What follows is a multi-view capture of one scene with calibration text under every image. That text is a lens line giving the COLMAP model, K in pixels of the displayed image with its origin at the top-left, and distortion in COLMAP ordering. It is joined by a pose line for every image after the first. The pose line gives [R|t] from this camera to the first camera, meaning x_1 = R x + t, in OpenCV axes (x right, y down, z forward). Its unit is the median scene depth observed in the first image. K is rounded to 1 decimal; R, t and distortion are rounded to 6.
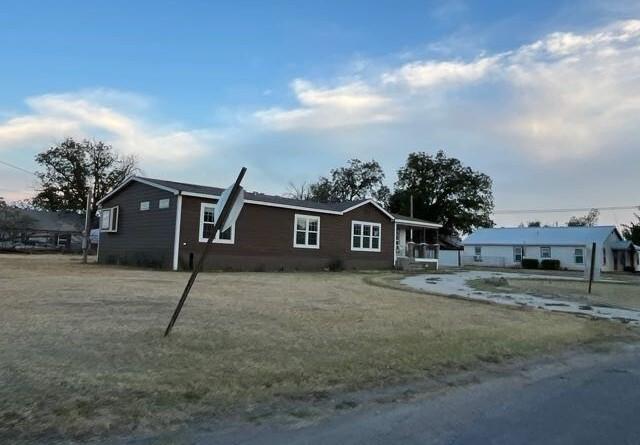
lens RADIAL K [[504.9, 0, 323.6], [0, 504.9, 213.4], [0, 0, 1]] dist [0.002404, -0.001778]
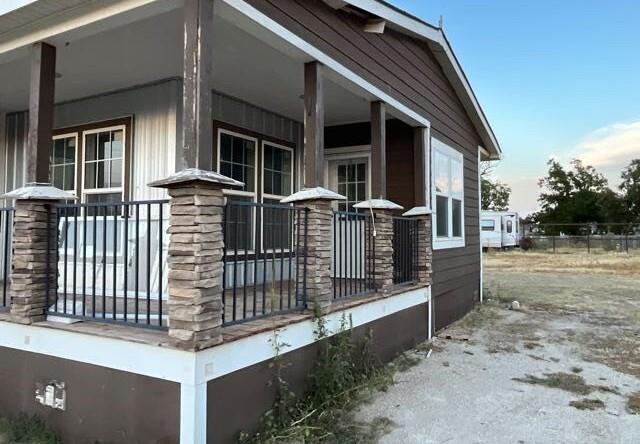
lens RADIAL K [[504.9, 0, 323.6], [0, 504.9, 212.9], [0, 0, 1]] dist [0.002404, -0.001778]
pose [[0.252909, -0.073569, -0.964689, 0.369336], [0.095858, 0.994104, -0.050682, 0.087718], [0.962730, -0.079655, 0.258470, 1.178246]]
